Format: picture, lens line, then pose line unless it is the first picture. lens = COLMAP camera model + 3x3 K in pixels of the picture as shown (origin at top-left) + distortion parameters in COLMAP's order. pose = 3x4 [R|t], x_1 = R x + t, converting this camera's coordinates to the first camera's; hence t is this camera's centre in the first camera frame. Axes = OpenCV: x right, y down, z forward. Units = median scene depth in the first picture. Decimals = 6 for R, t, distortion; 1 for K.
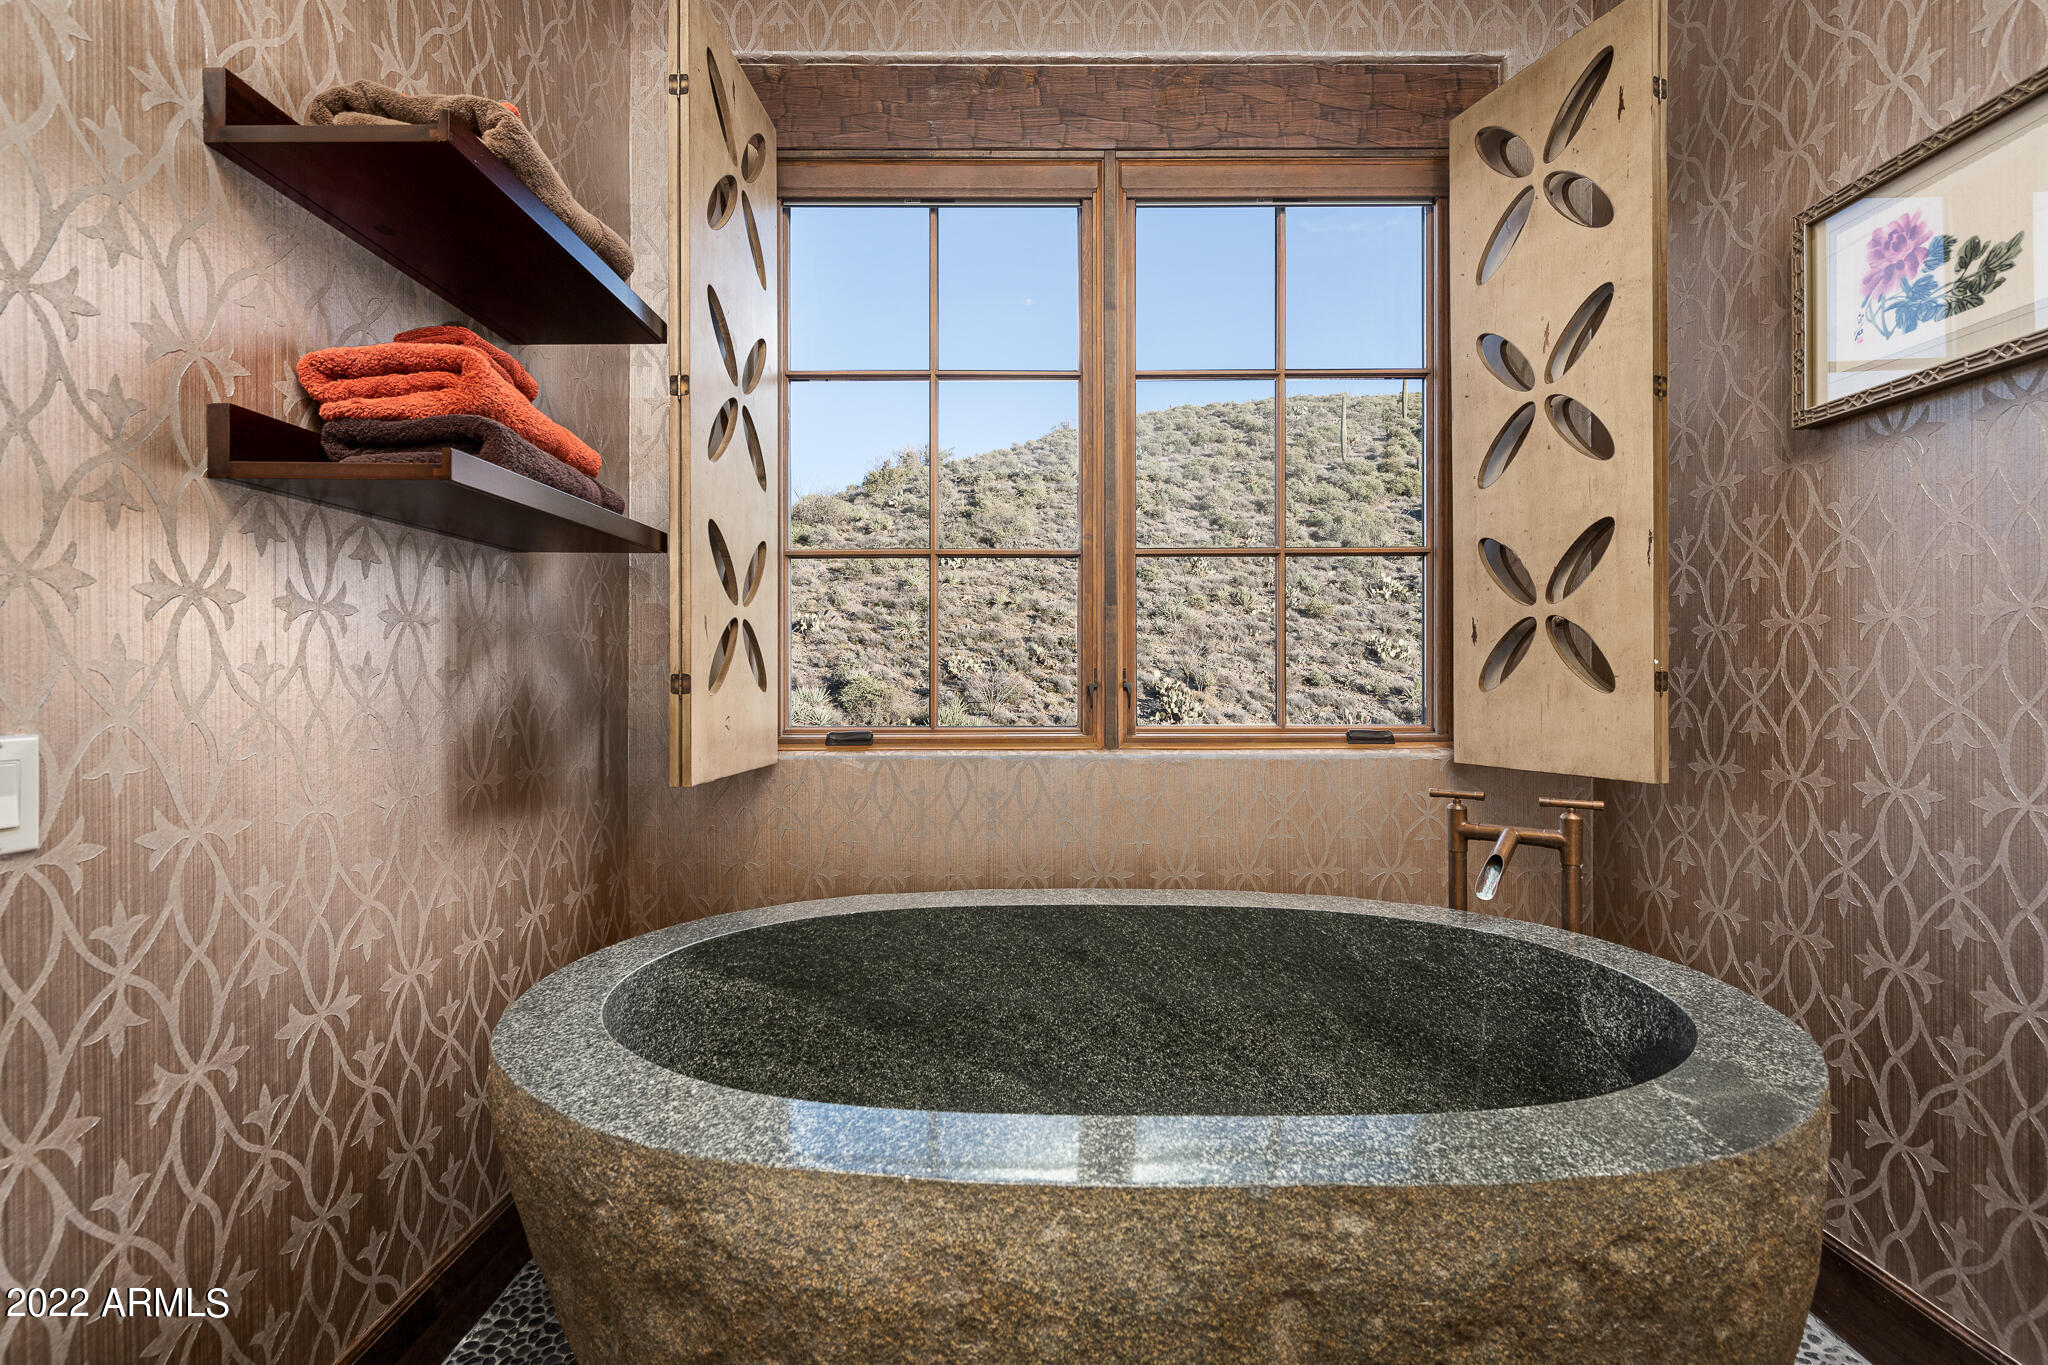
lens RADIAL K [[883.9, 0, 1074.4], [0, 883.9, 684.3], [0, 0, 1]] dist [-0.001198, 0.000760]
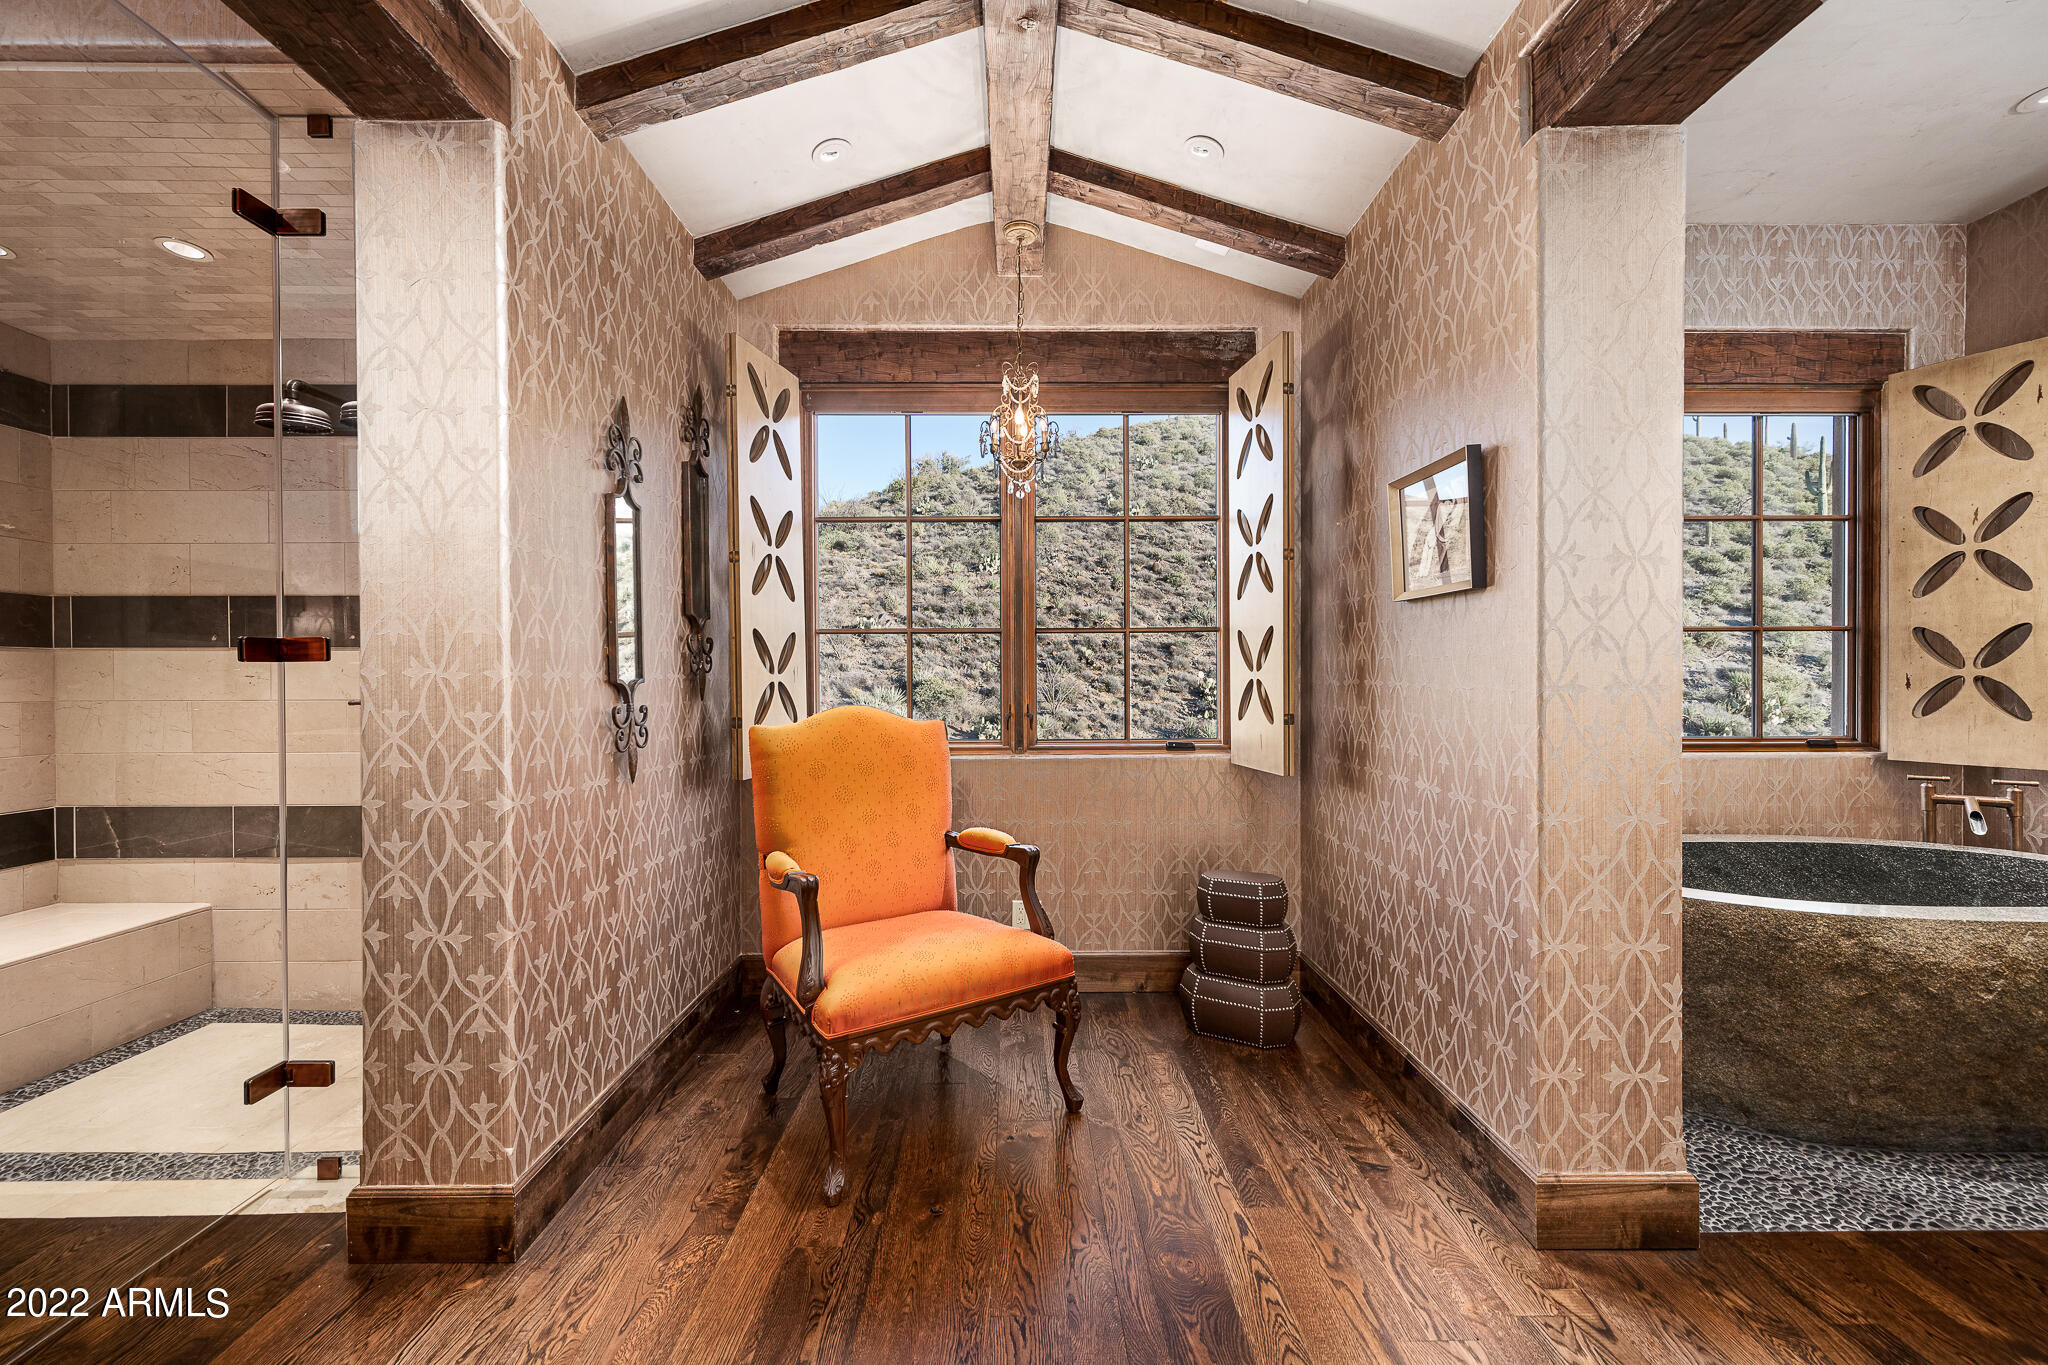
lens RADIAL K [[883.9, 0, 1022.0], [0, 883.9, 680.6], [0, 0, 1]] dist [-0.001198, 0.000760]
pose [[0.999944, -0.000883, 0.010589, -0.133508], [0.000859, 0.999997, 0.002297, -0.007220], [-0.010591, -0.002288, 0.999941, -0.070590]]
